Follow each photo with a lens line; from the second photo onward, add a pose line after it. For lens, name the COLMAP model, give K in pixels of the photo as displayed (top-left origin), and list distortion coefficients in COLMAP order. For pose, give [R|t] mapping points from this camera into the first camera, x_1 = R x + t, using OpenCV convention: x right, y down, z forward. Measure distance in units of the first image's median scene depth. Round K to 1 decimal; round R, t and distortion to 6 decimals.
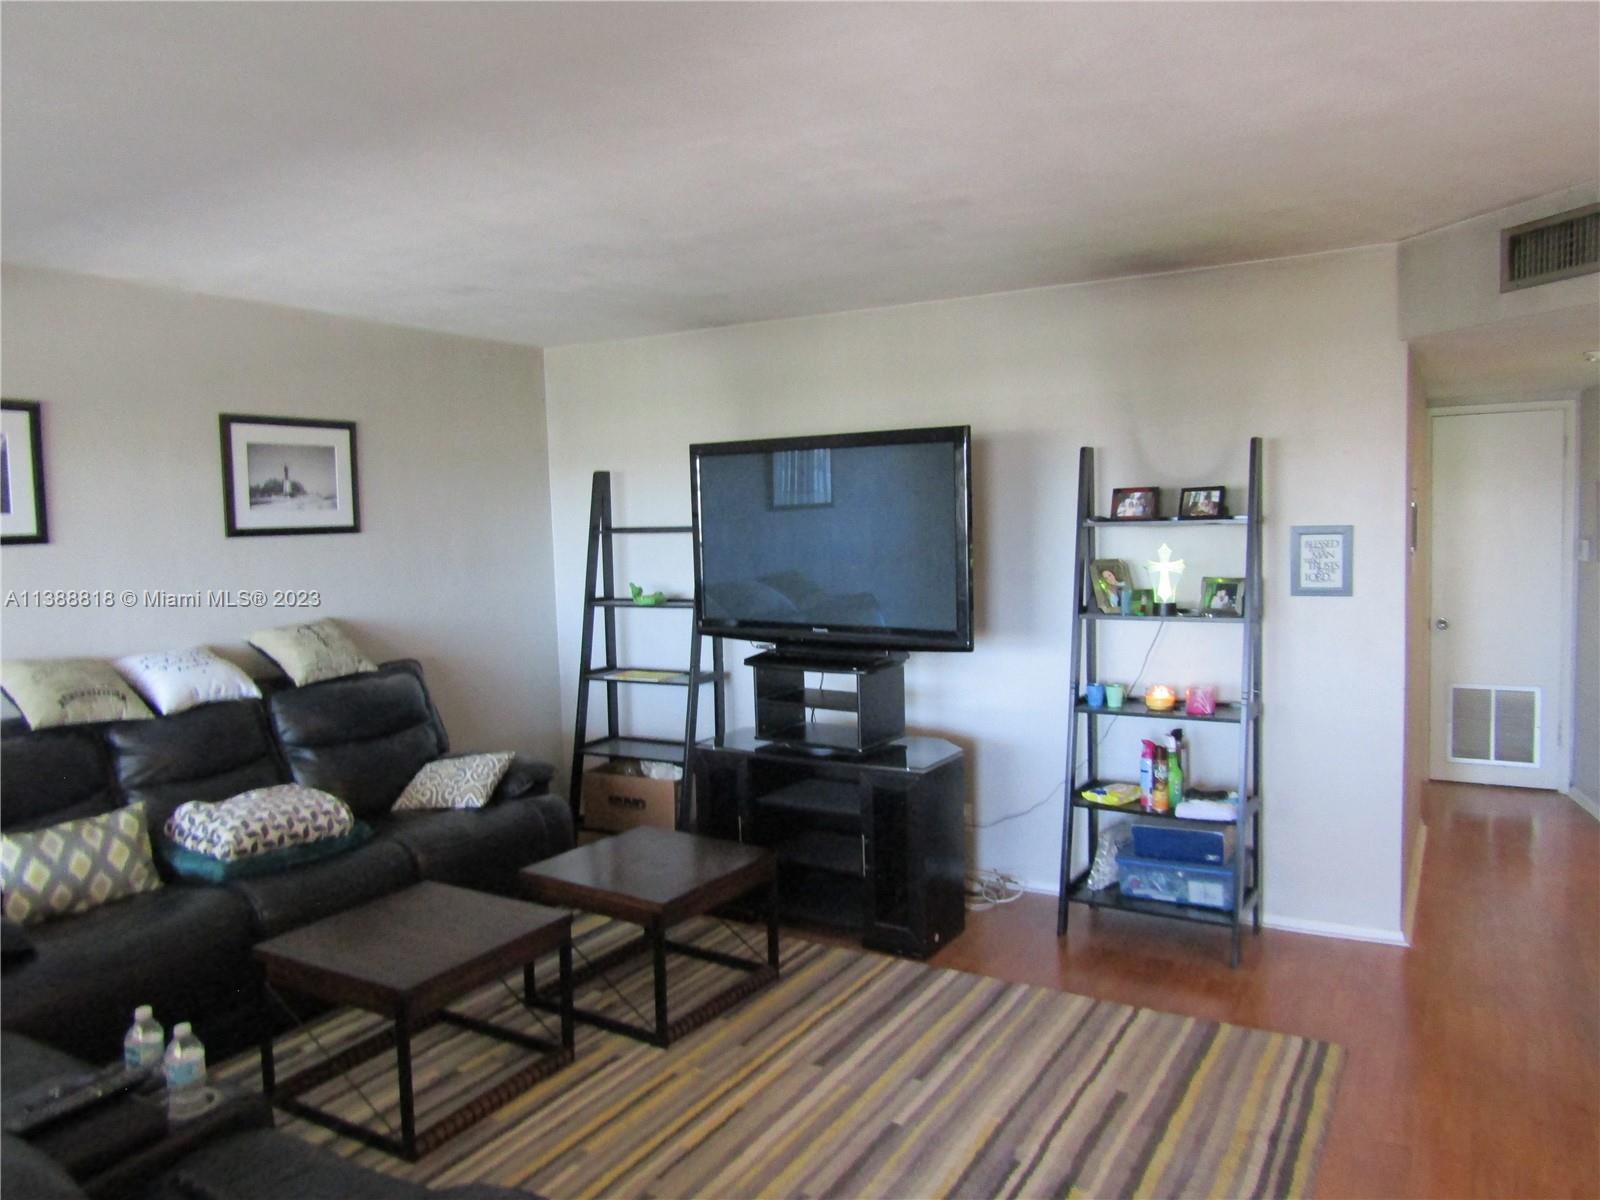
lens RADIAL K [[1130.5, 0, 800.9], [0, 1130.5, 600.2], [0, 0, 1]] dist [-0.021030, 0.007474]
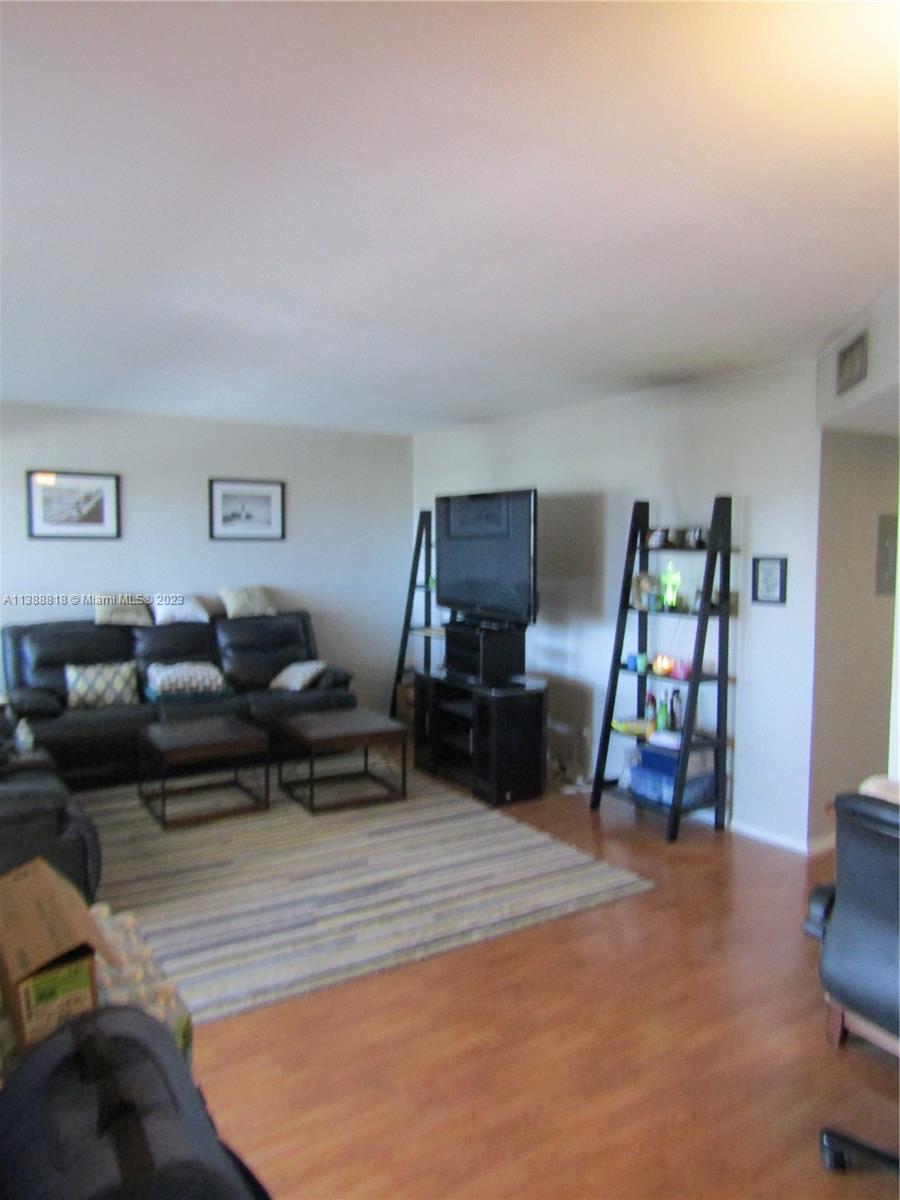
lens RADIAL K [[847.9, 0, 450.2], [0, 847.9, 594.1], [0, 0, 1]] dist [-0.021030, 0.007474]
pose [[0.892866, 0.060712, -0.446210, 0.575480], [-0.064594, 0.997890, 0.006521, 0.001376], [0.445665, 0.023001, 0.894904, -0.151948]]
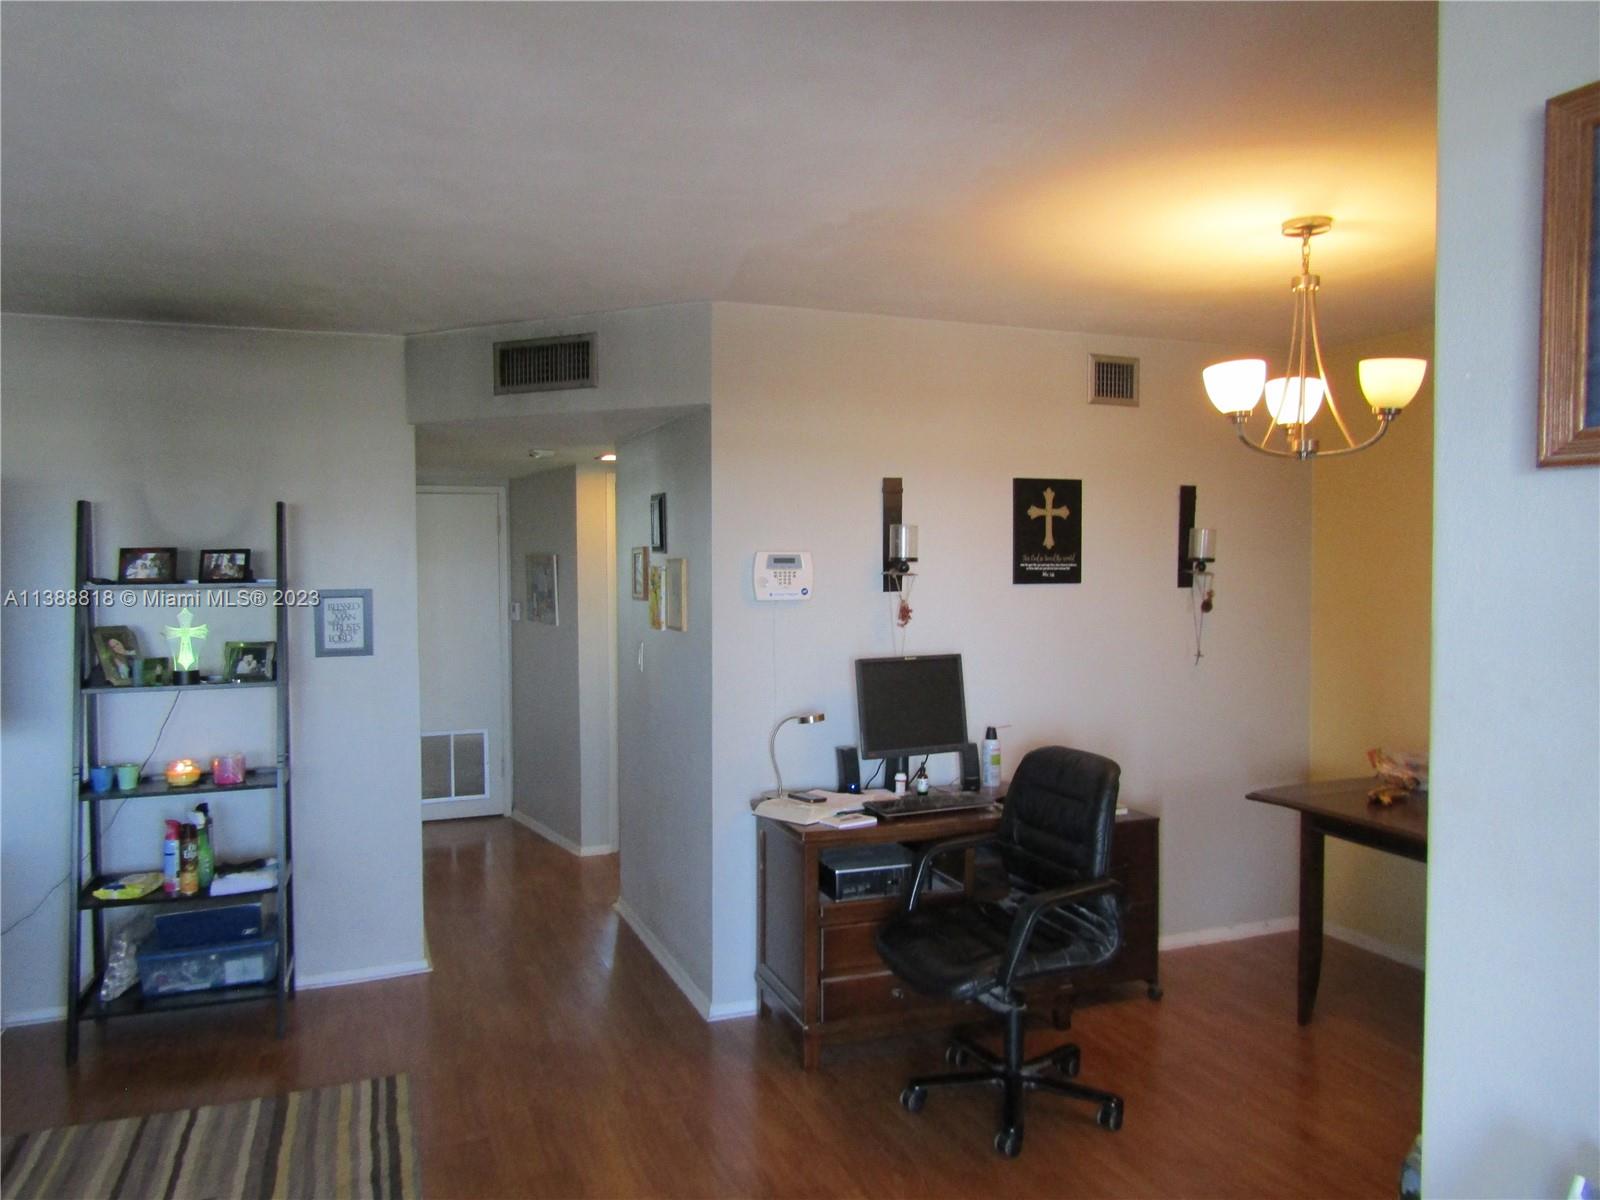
lens RADIAL K [[1130.5, 0, 795.8], [0, 1130.5, 601.2], [0, 0, 1]] dist [-0.021030, 0.007474]
pose [[0.616118, -0.003343, 0.787646, -0.105102], [0.049491, 0.998179, -0.034477, 0.002122], [-0.786097, 0.060224, 0.615162, 0.019172]]
